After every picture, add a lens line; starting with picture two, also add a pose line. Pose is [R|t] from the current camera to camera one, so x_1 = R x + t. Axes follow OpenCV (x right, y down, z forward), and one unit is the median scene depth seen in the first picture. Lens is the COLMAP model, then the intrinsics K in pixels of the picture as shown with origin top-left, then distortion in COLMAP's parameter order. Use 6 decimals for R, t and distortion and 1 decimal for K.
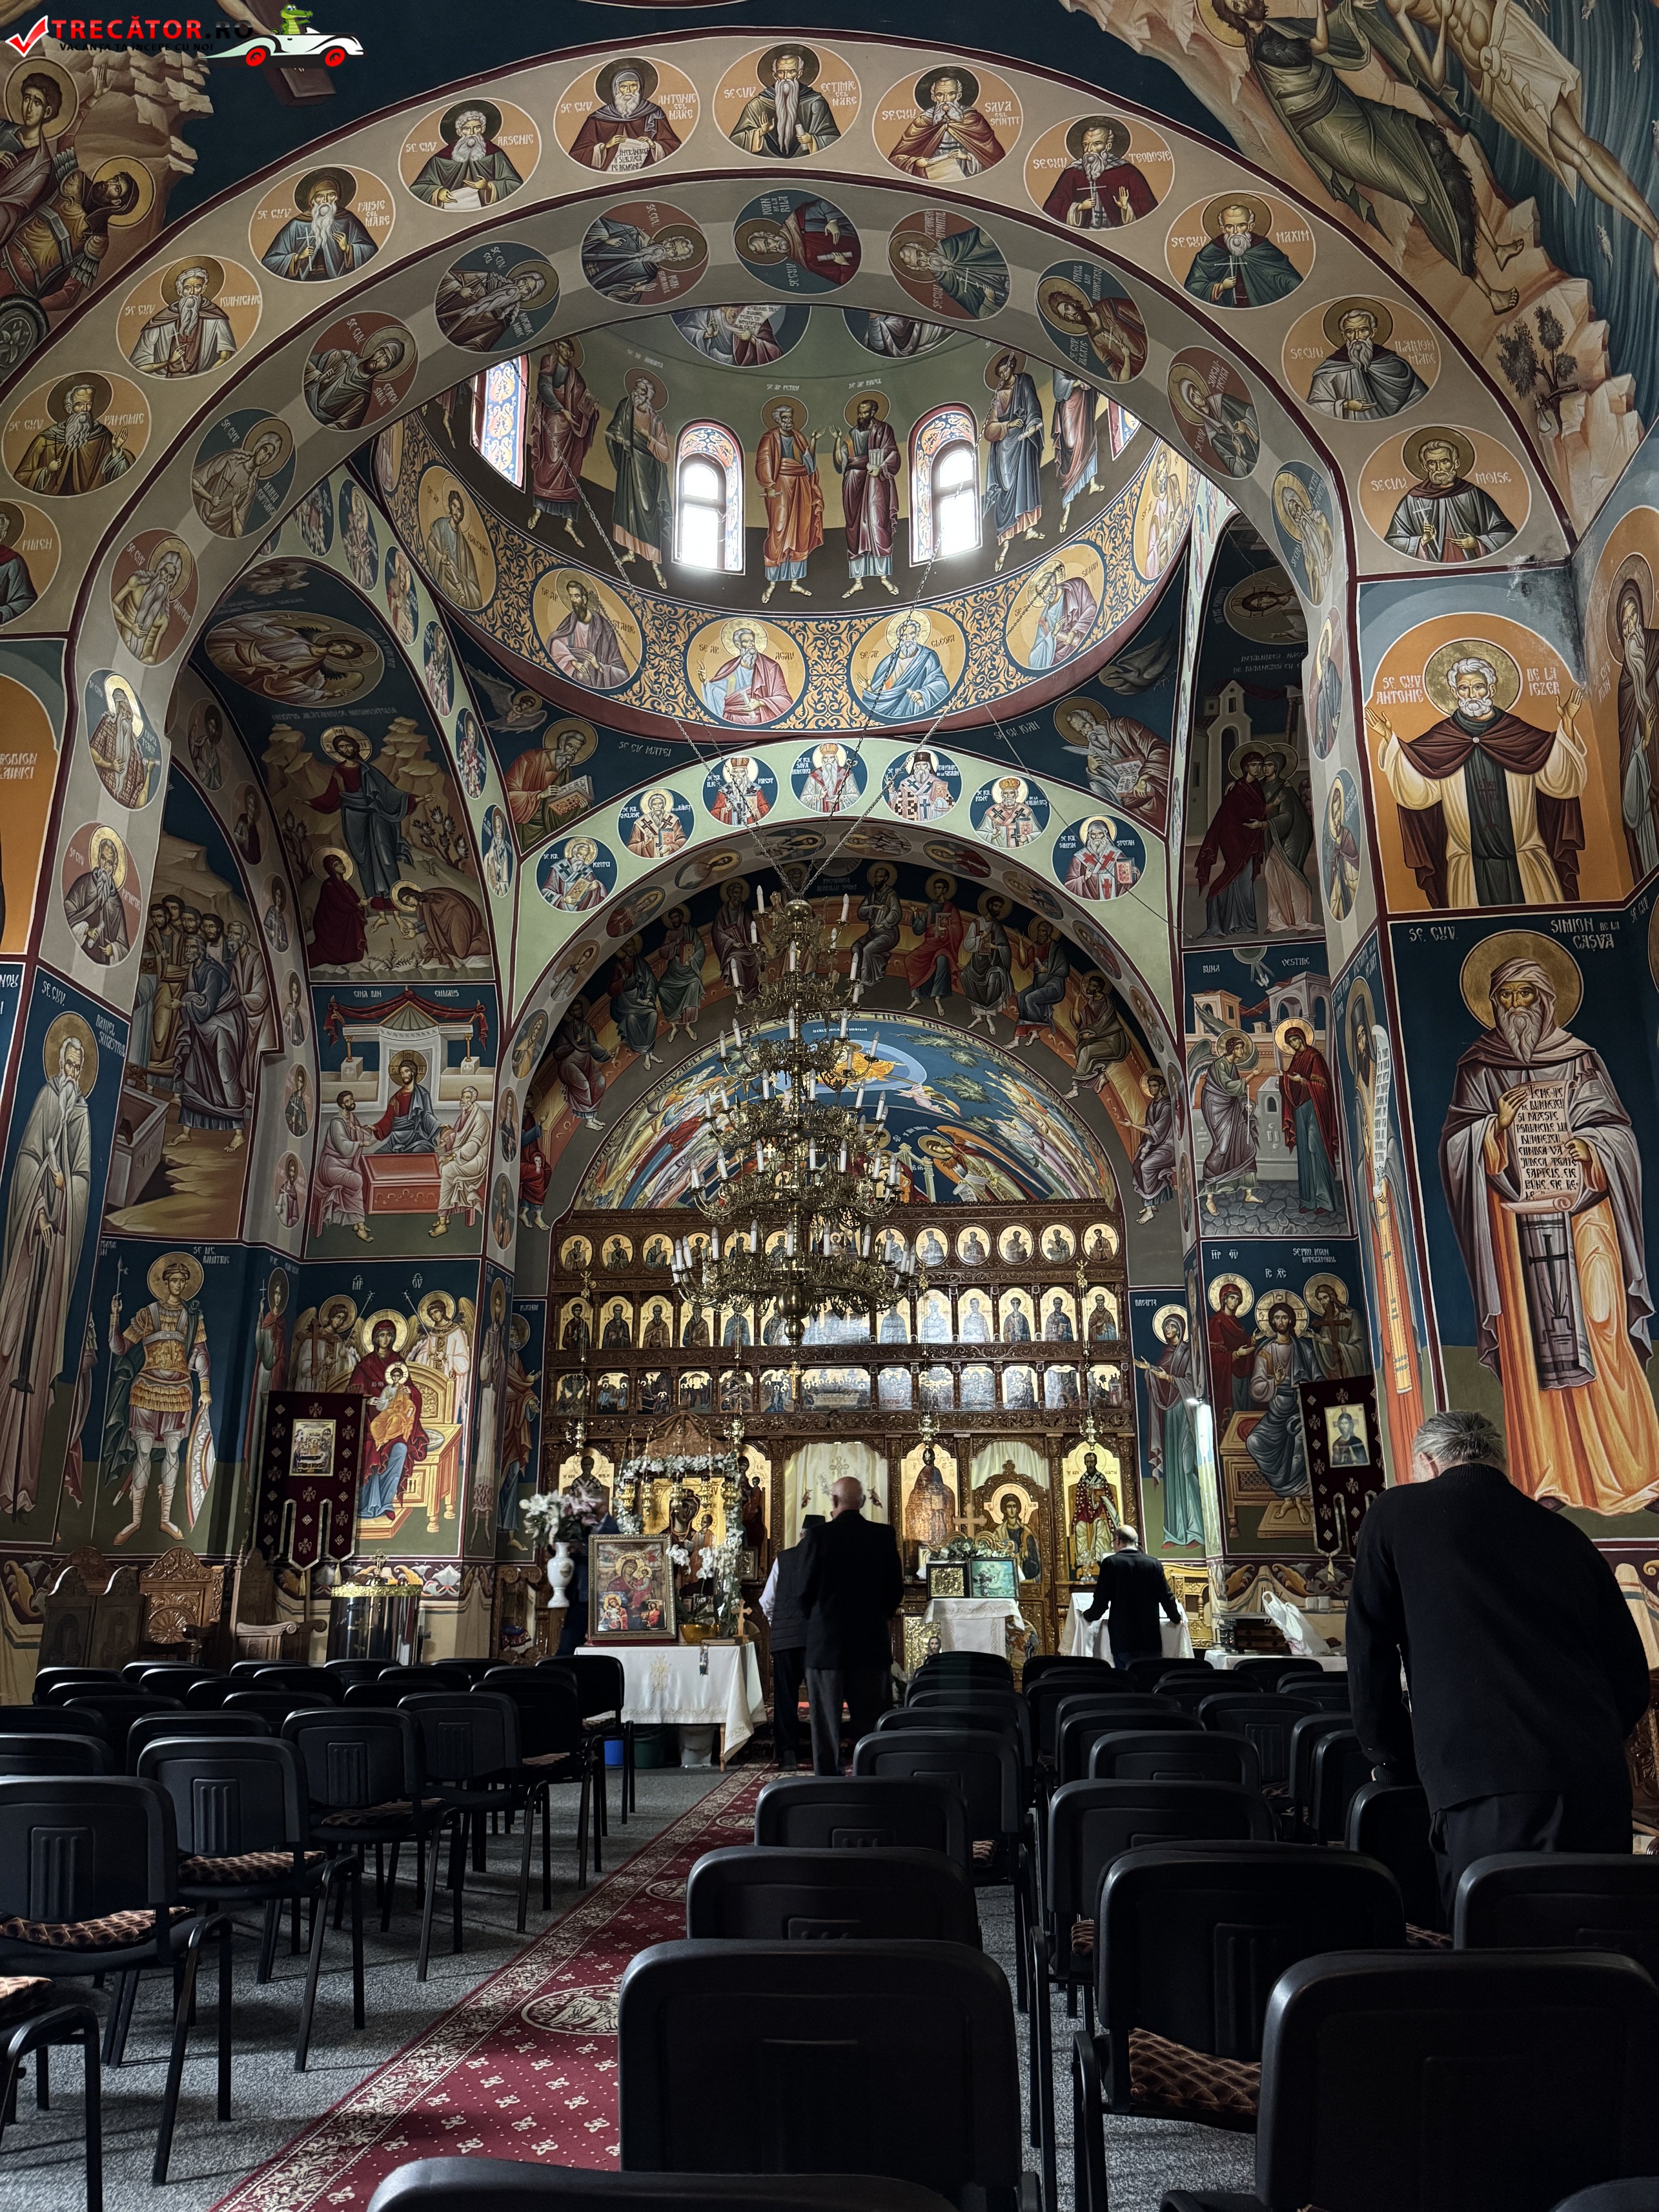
lens RADIAL K [[1530.2, 0, 829.5], [0, 1530.2, 1106.0], [0, 0, 1]] dist [0.169685, -0.324512]
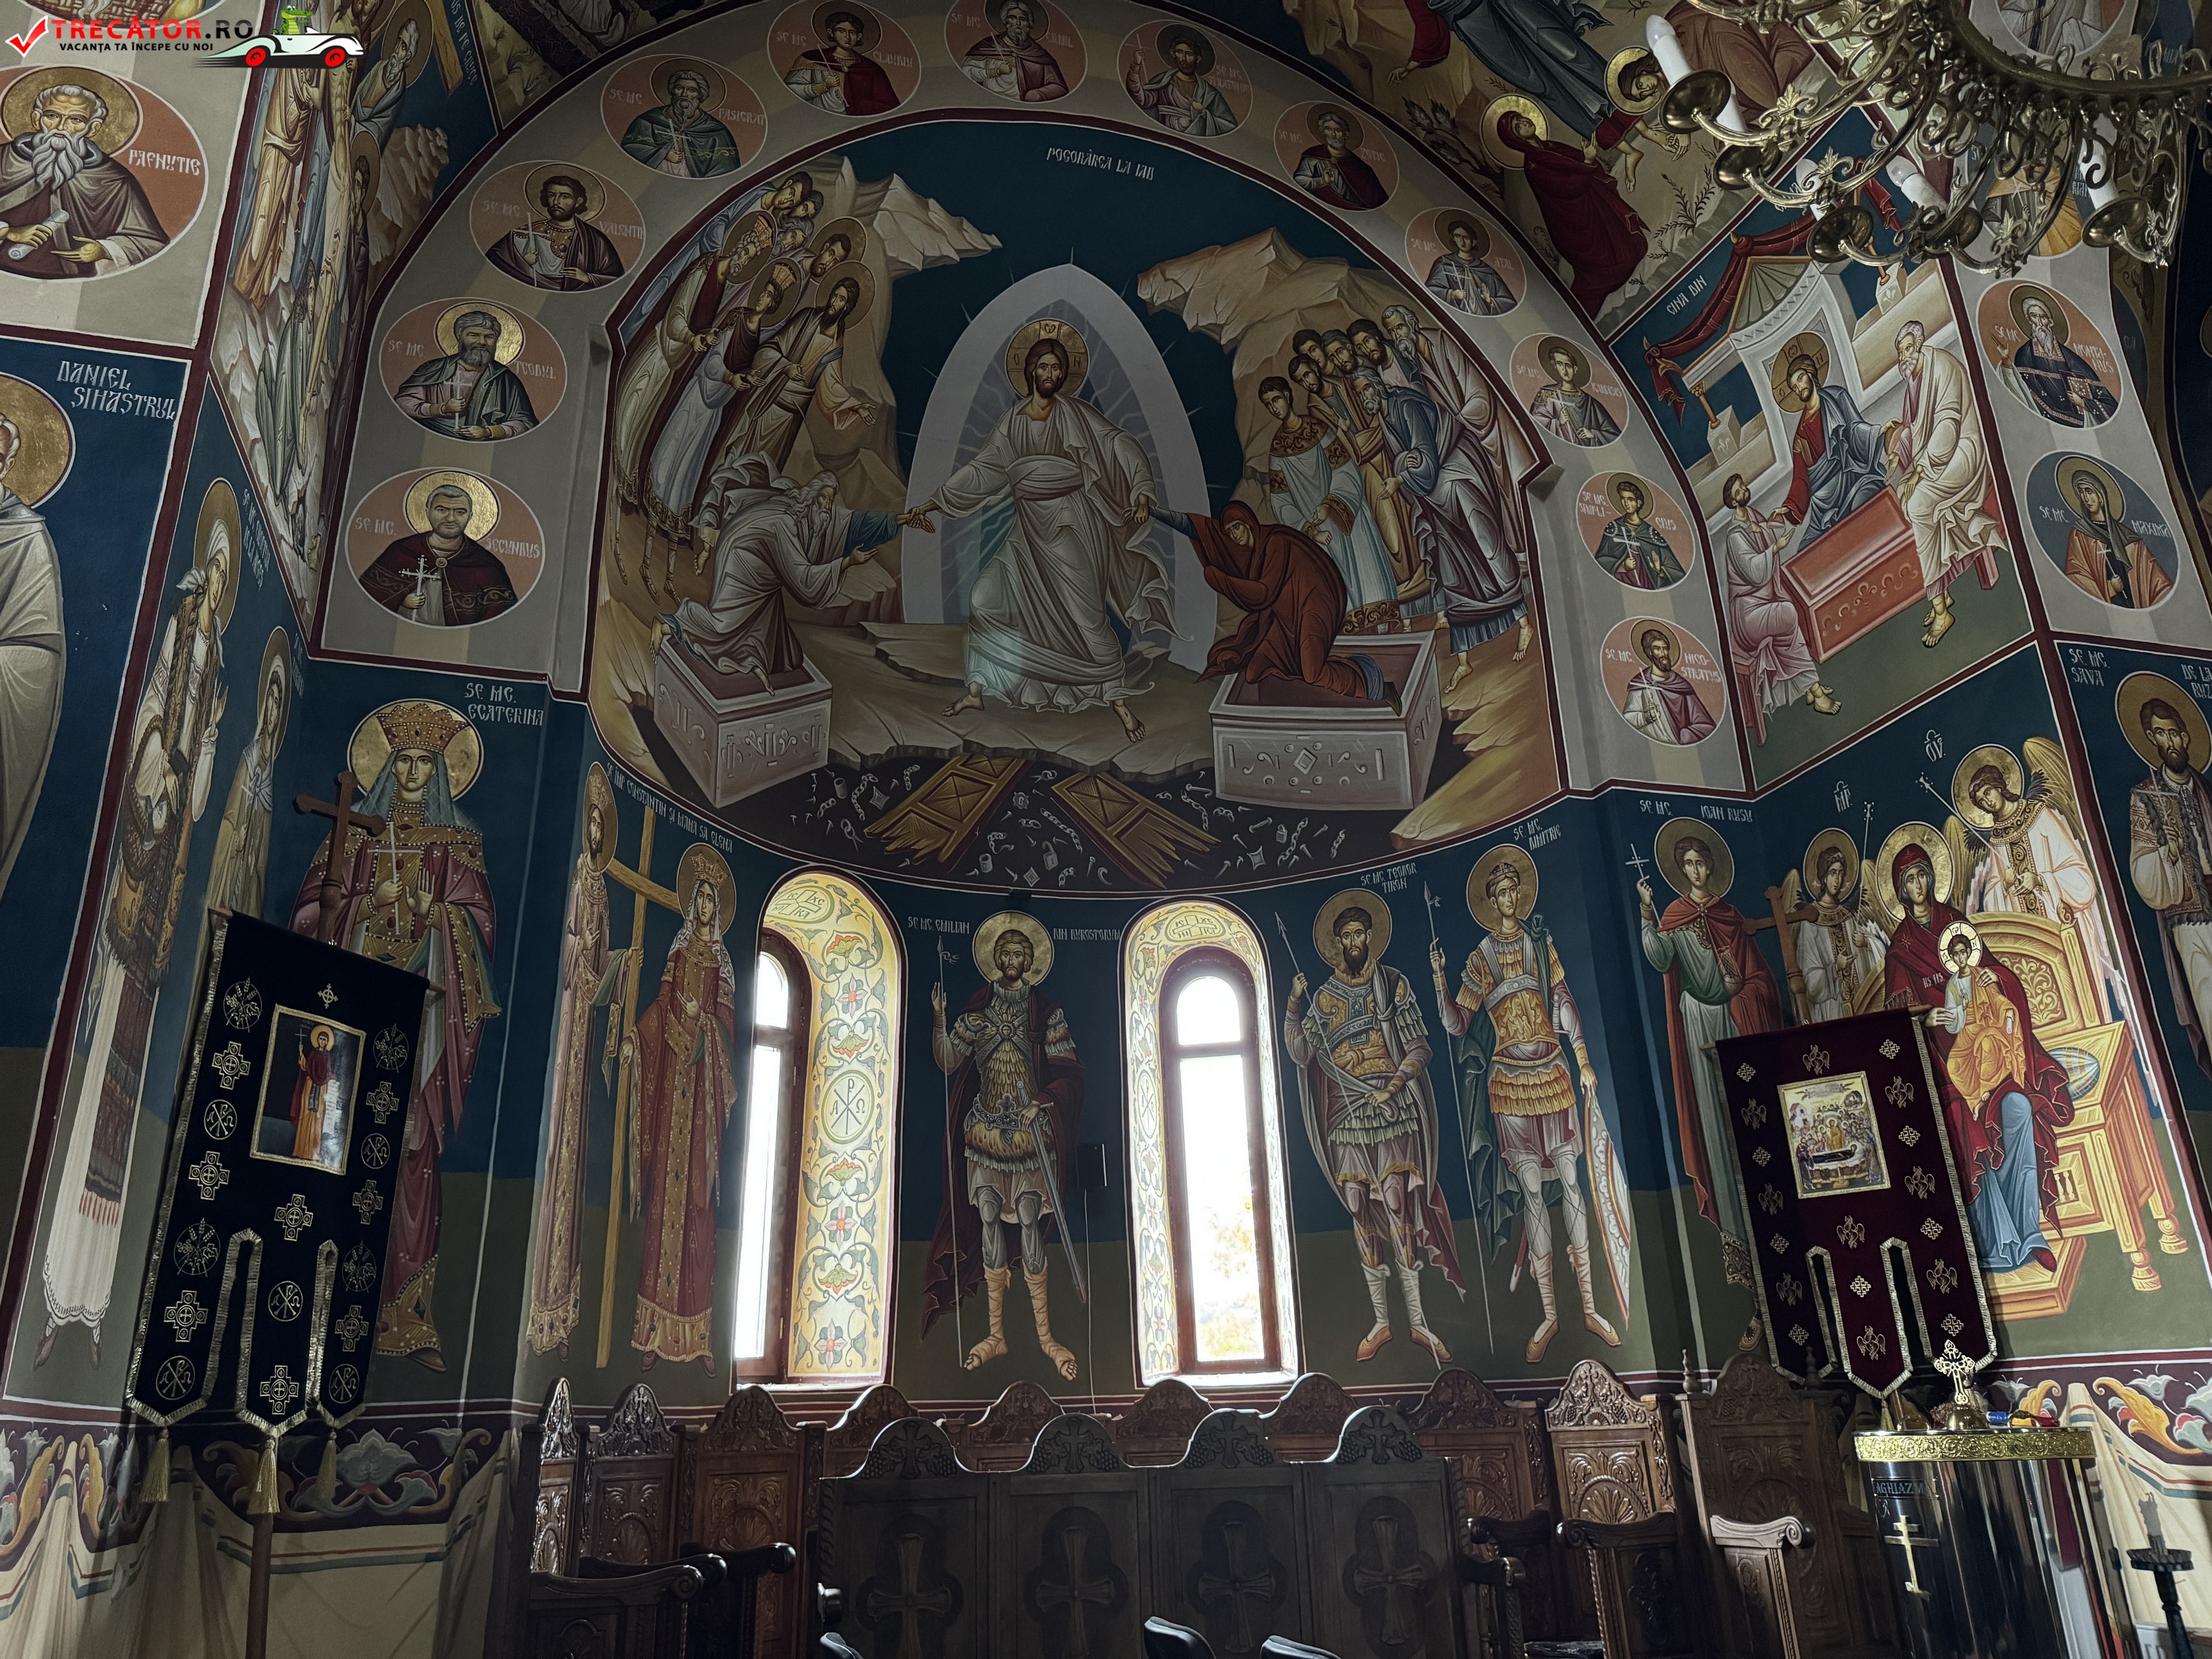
lens RADIAL K [[1568.0, 0, 1098.8], [0, 1568.0, 831.1], [0, 0, 1]] dist [0.007459, -0.008809]
pose [[0.364771, -0.341232, -0.866316, 0.034366], [0.294288, 0.924981, -0.240427, 0.179256], [0.883367, -0.167245, 0.437826, 0.595834]]
